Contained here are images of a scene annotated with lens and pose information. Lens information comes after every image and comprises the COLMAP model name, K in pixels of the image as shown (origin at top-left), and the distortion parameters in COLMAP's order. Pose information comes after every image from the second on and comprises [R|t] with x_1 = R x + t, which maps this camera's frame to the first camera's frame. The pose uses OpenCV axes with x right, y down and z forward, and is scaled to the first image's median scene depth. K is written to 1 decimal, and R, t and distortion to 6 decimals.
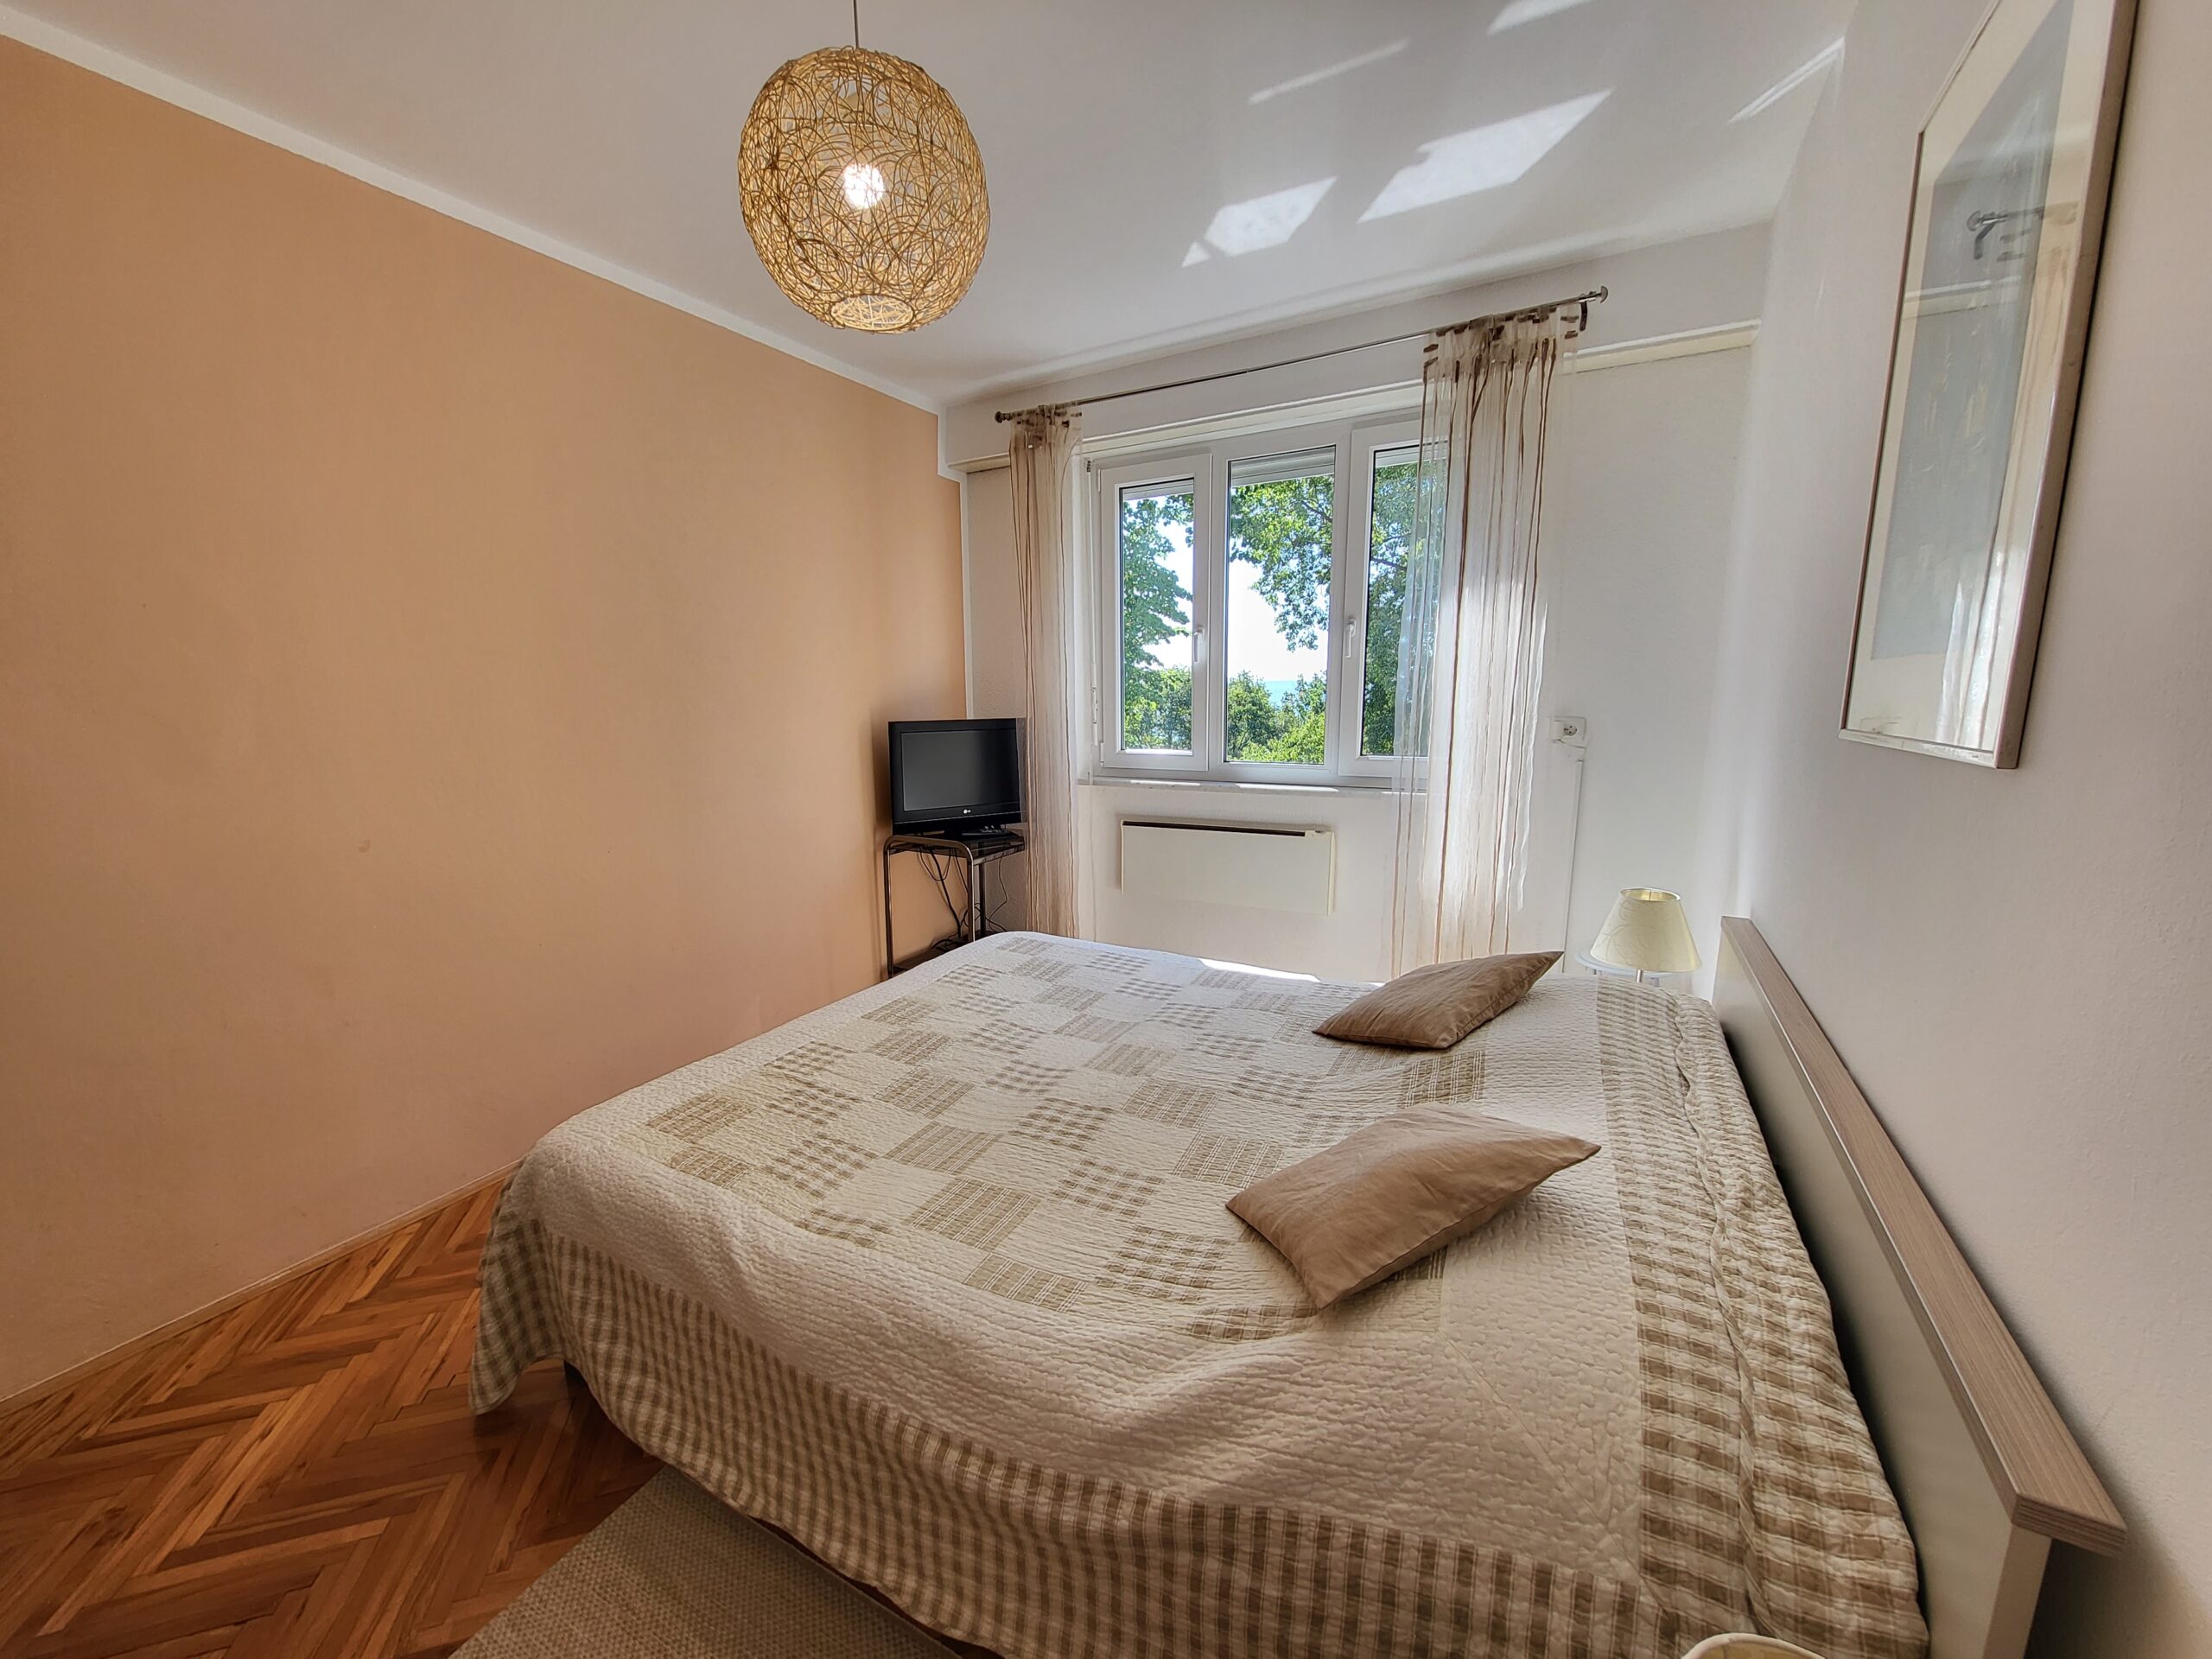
lens RADIAL K [[867.9, 0, 1079.3], [0, 867.9, 839.6], [0, 0, 1]] dist [-0.001074, 0.000057]
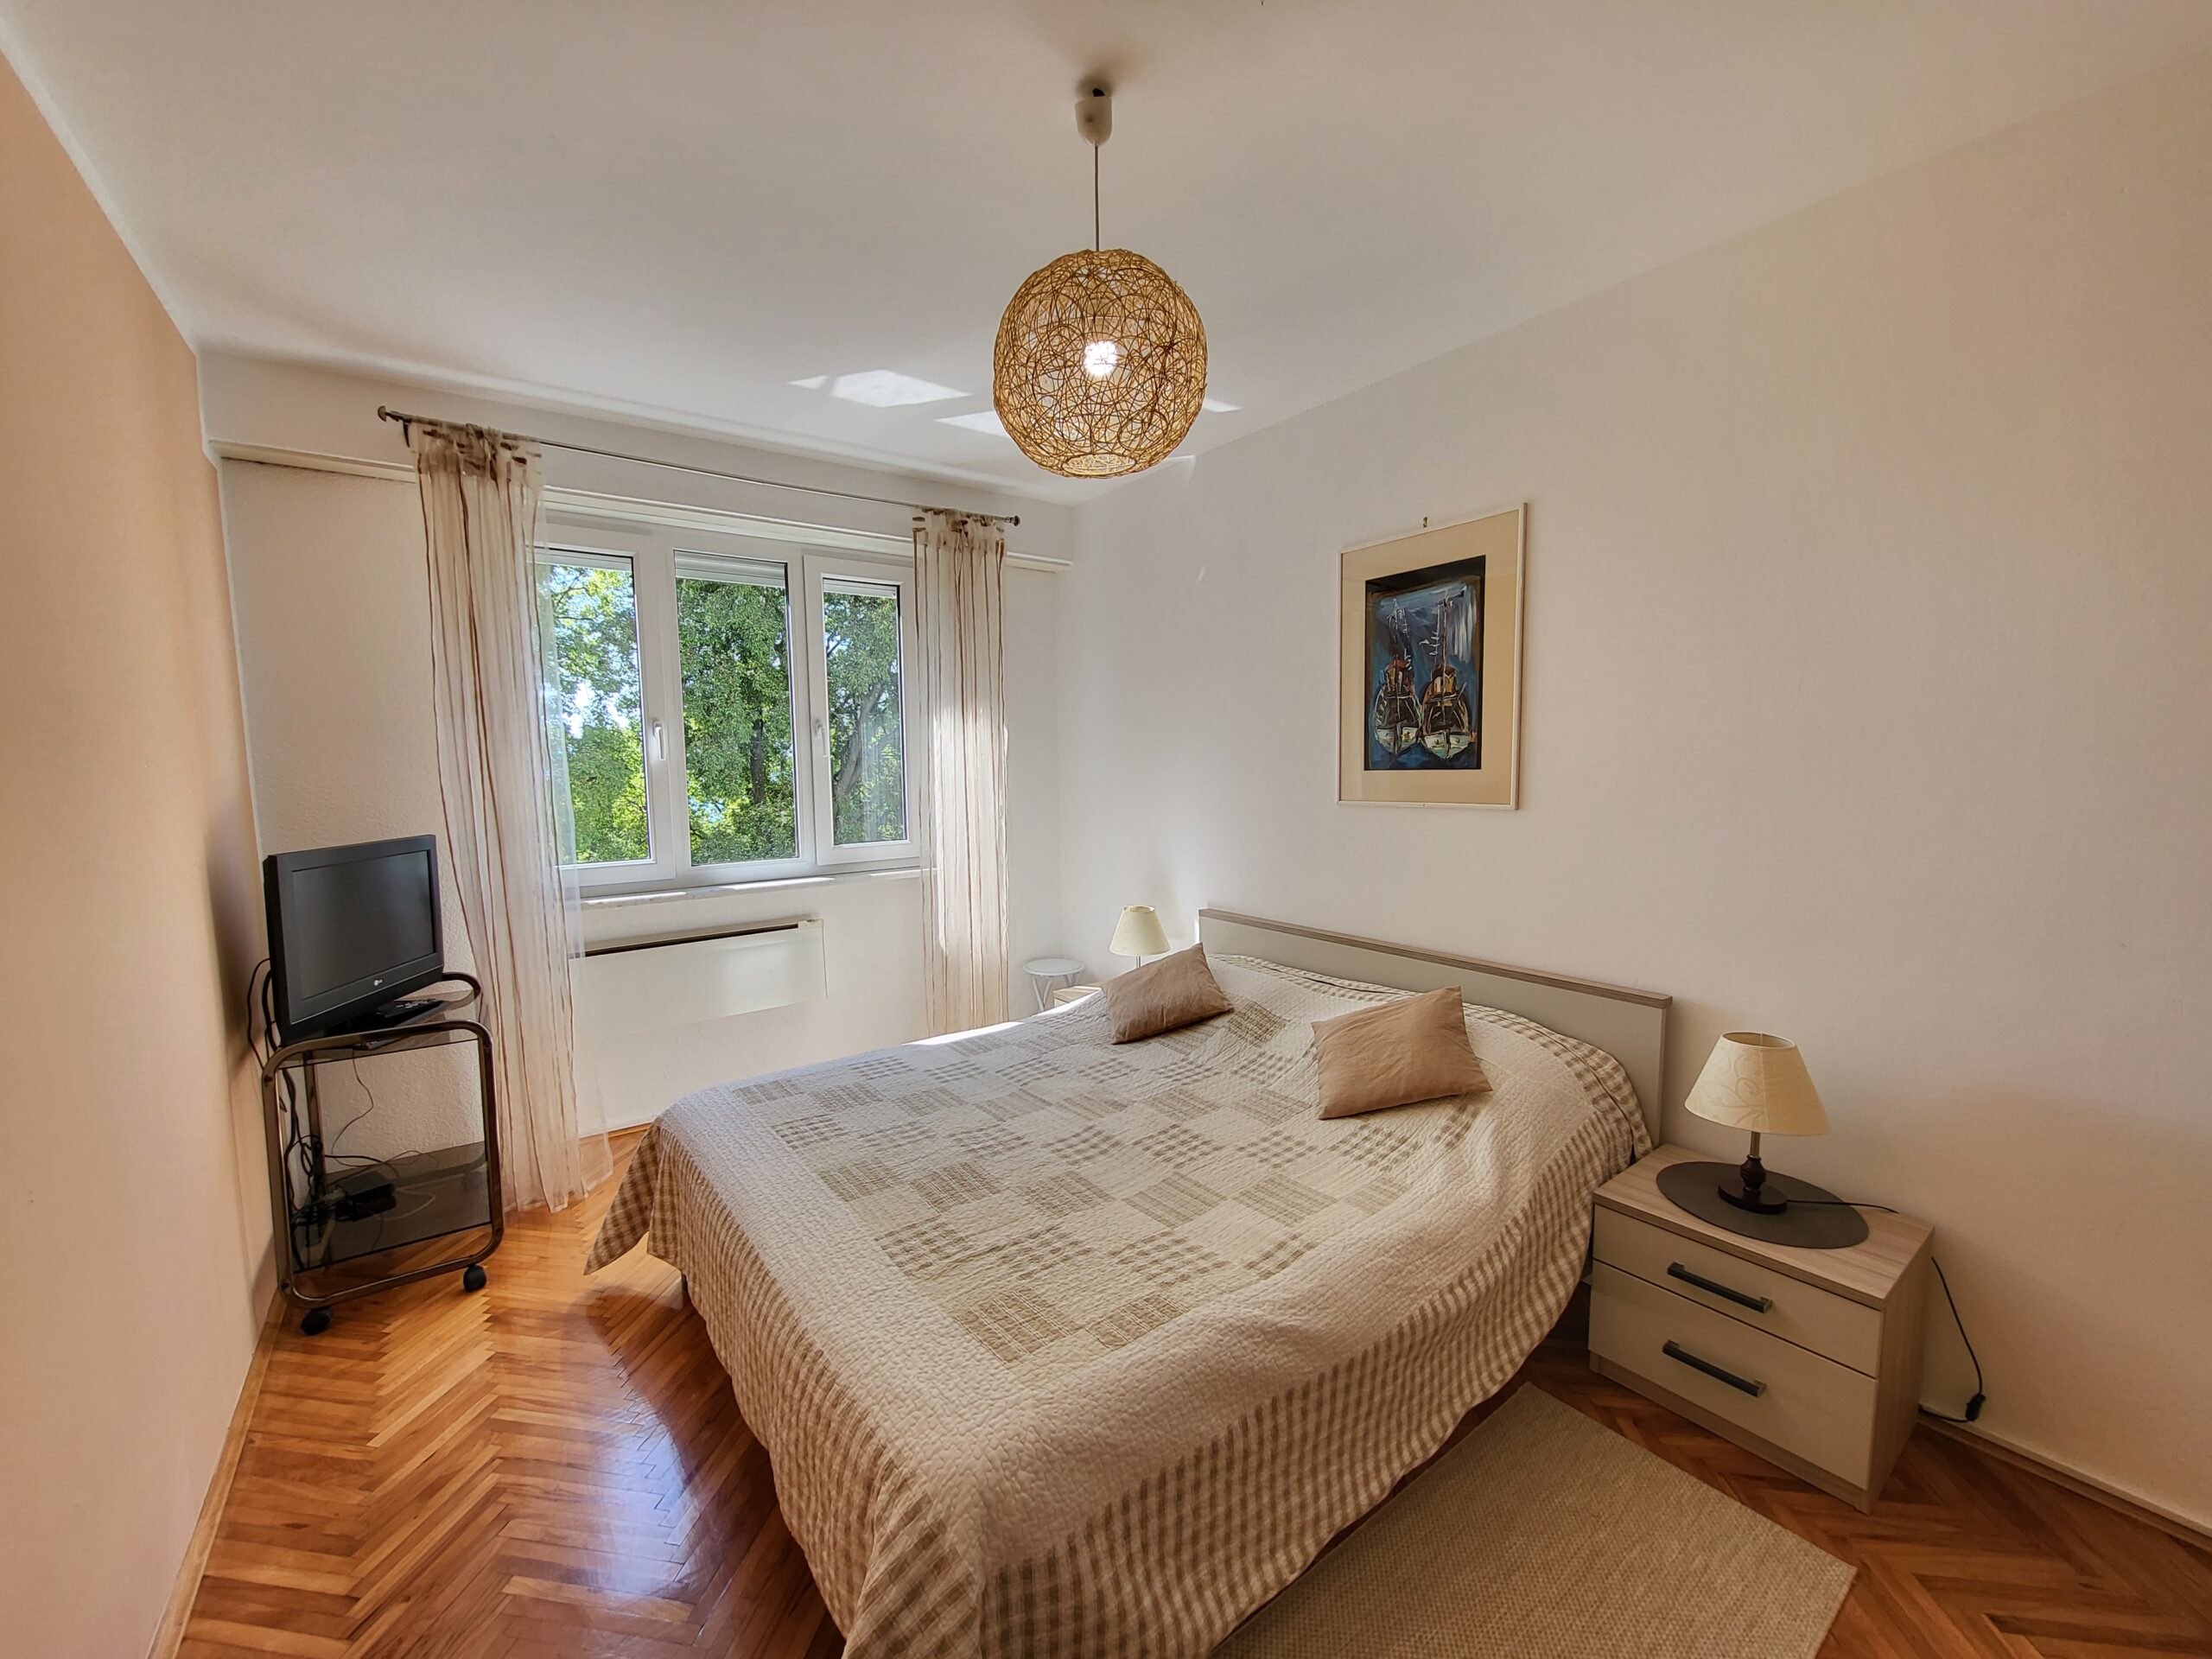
lens RADIAL K [[867.9, 0, 1079.3], [0, 867.9, 839.6], [0, 0, 1]] dist [-0.001074, 0.000057]
pose [[0.413738, -0.076198, 0.907201, -0.973634], [0.165700, 0.986149, 0.007260, -0.108646], [-0.895189, 0.147320, 0.420634, 0.467834]]
